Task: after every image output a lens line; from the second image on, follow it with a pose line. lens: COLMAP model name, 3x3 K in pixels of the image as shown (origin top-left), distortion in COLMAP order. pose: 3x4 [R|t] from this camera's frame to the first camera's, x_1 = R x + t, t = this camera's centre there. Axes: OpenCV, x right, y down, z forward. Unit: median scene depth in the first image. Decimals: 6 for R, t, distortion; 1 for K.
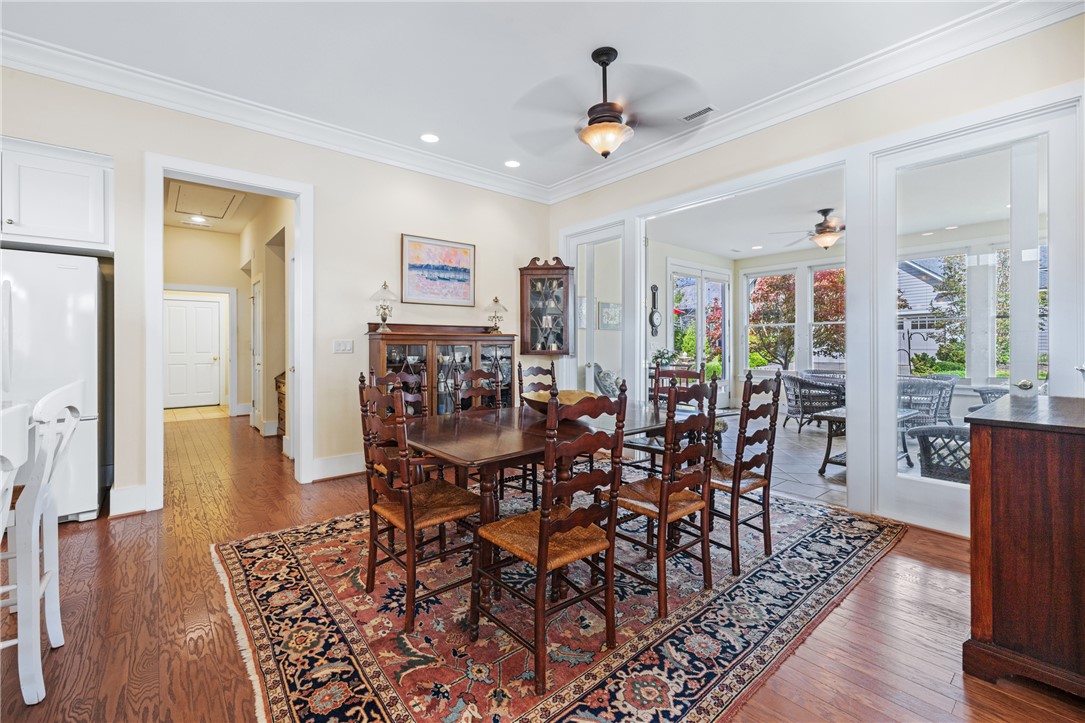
lens RADIAL K [[456.7, 0, 542.2], [0, 456.7, 345.5], [0, 0, 1]] dist [0.000262, 0.000062]
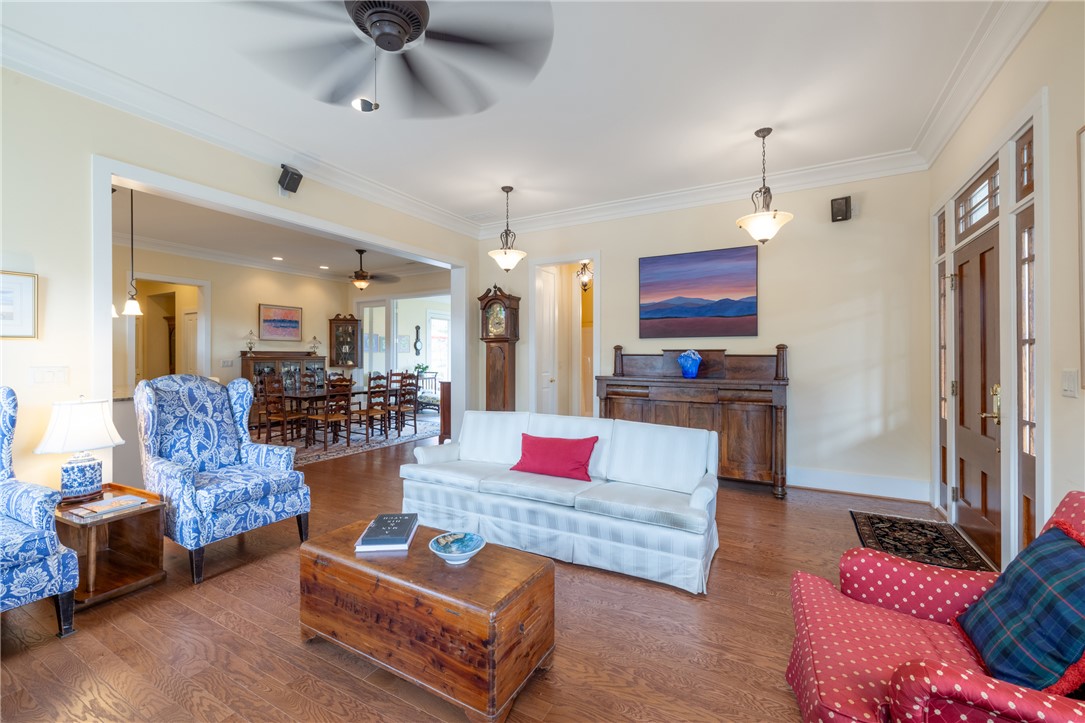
lens RADIAL K [[456.0, 0, 540.5], [0, 456.0, 356.3], [0, 0, 1]] dist [-0.000054, -0.000048]
pose [[0.937581, 0.002105, 0.347762, 0.121706], [-0.001337, 0.999996, -0.002448, -0.021626], [-0.347766, 0.001831, 0.937580, -1.112574]]
